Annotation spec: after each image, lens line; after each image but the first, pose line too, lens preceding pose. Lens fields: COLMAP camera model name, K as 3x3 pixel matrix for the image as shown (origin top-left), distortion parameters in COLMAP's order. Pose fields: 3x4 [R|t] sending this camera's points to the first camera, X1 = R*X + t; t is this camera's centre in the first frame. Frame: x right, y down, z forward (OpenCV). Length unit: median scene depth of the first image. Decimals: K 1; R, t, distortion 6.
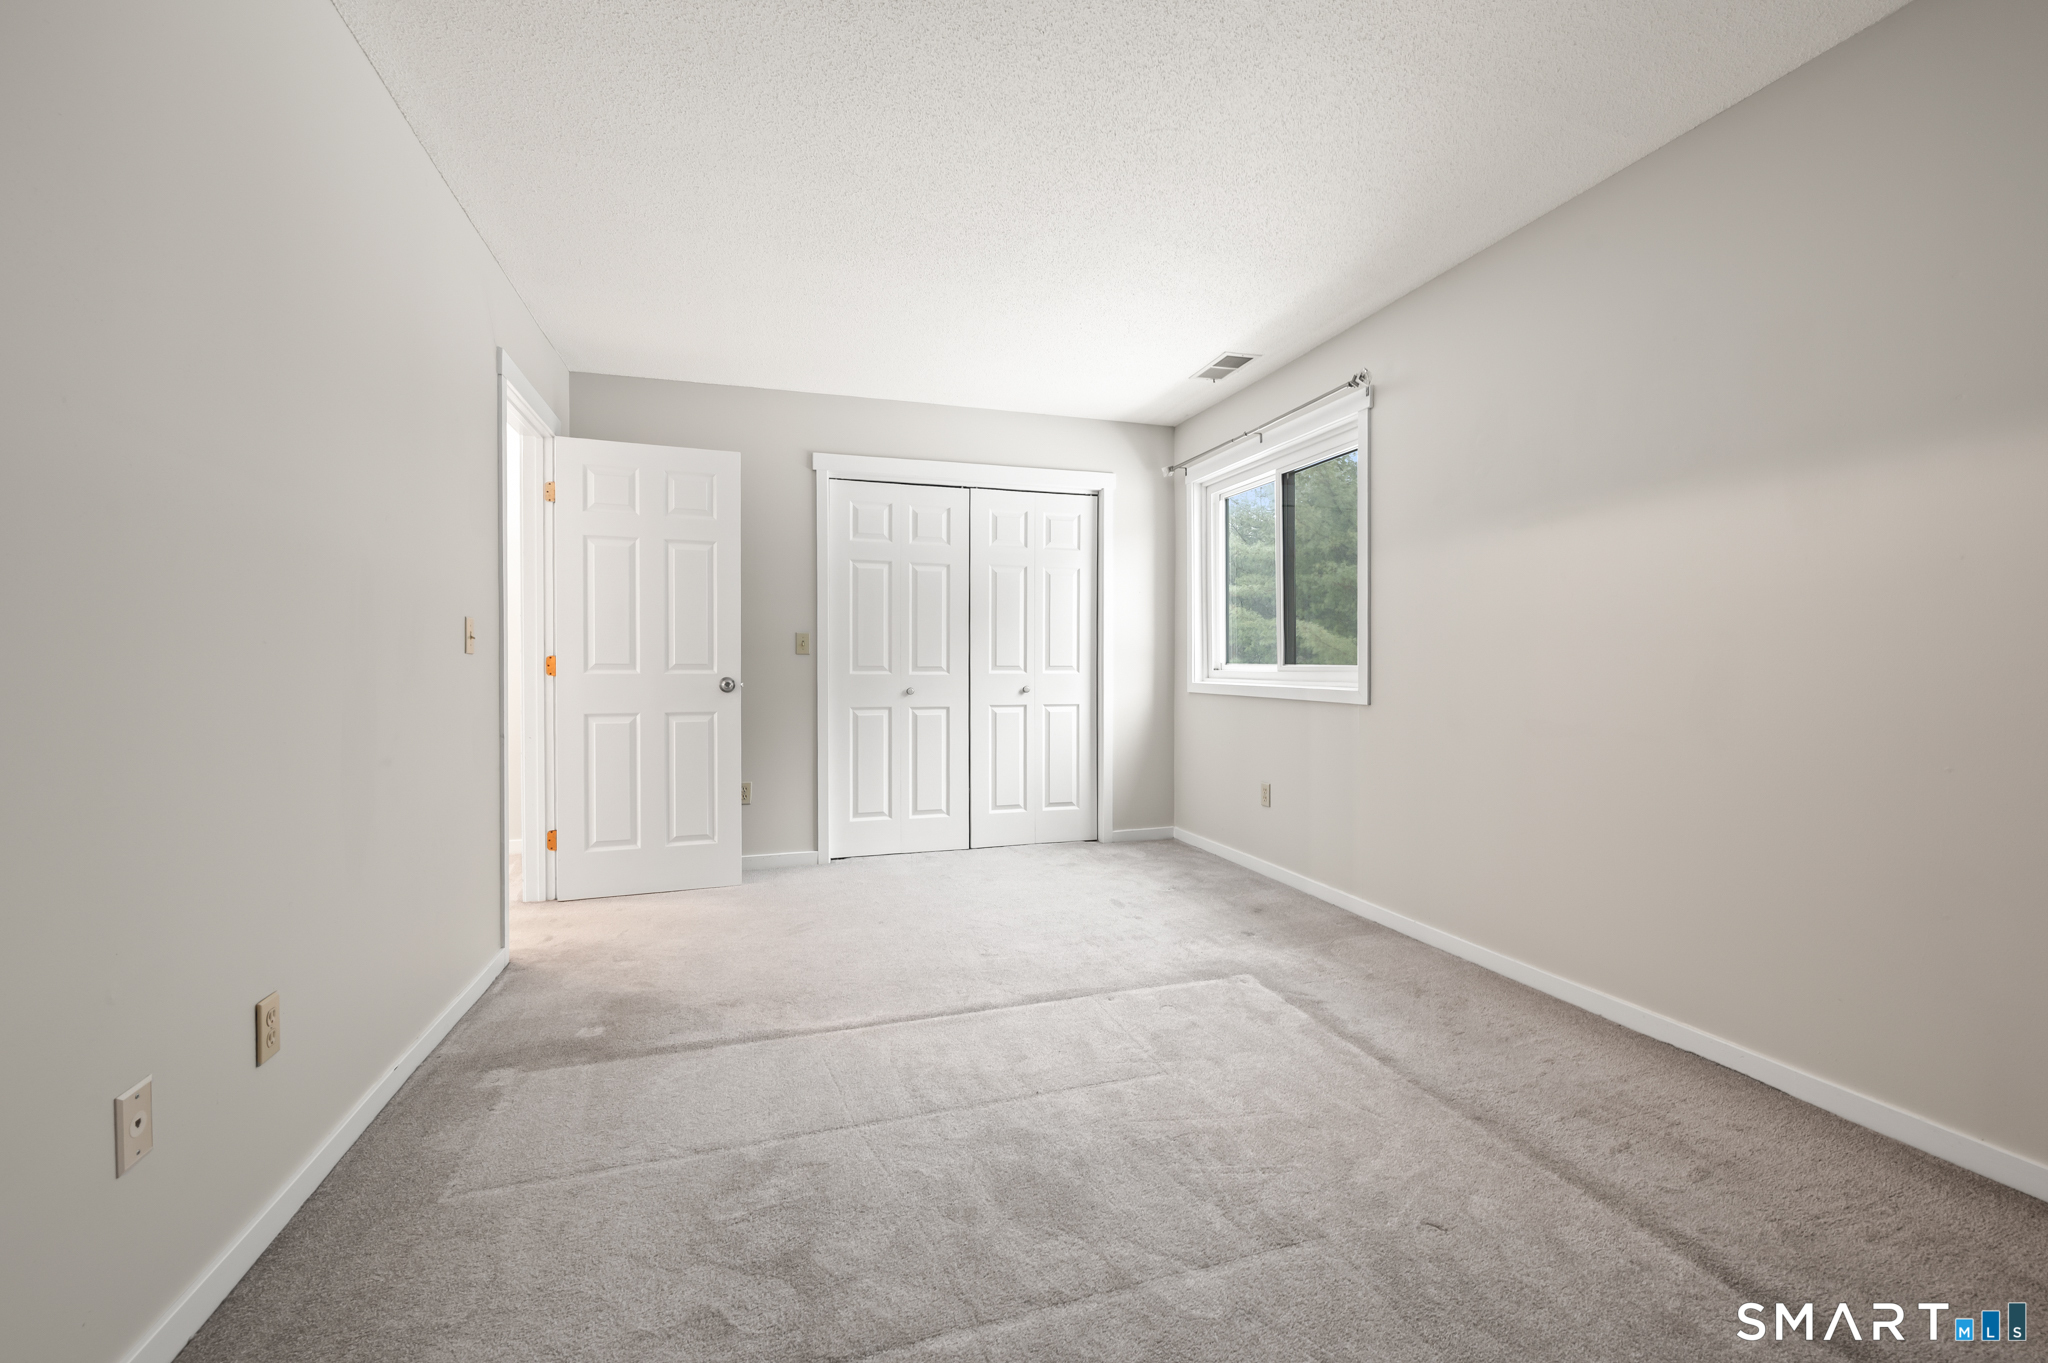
lens RADIAL K [[836.9, 0, 1021.9], [0, 836.9, 675.5], [0, 0, 1]] dist [-0.001953, 0.000967]
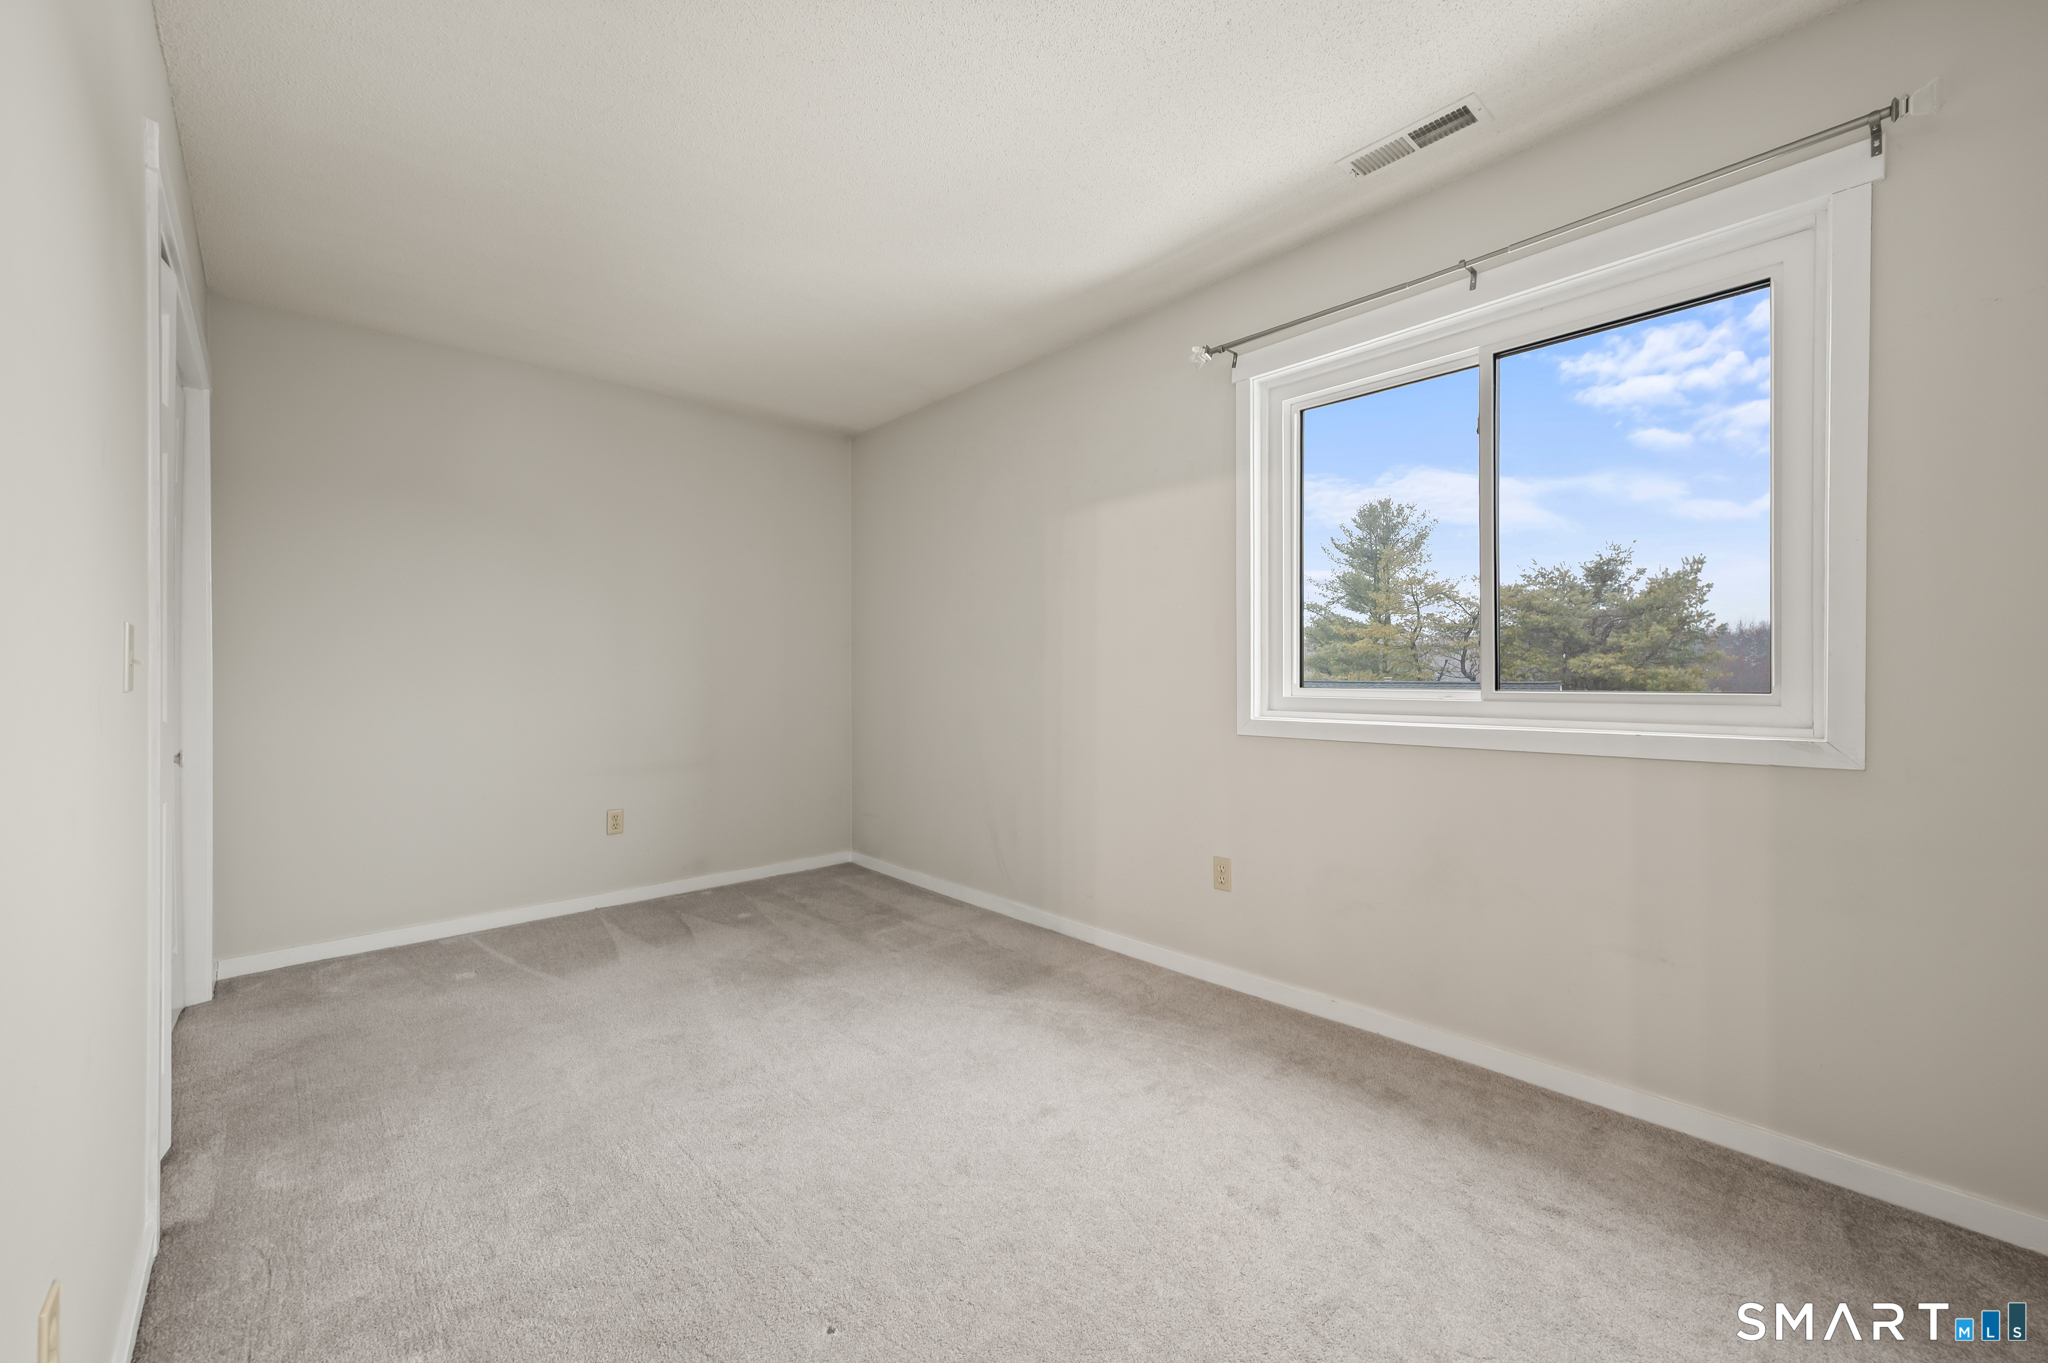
lens RADIAL K [[836.9, 0, 1032.0], [0, 836.9, 703.4], [0, 0, 1]] dist [-0.001953, 0.000967]
pose [[0.910885, -0.008380, 0.412575, -0.209071], [0.002438, 0.999886, 0.014927, -0.013791], [-0.412653, -0.012591, 0.910802, 0.614791]]
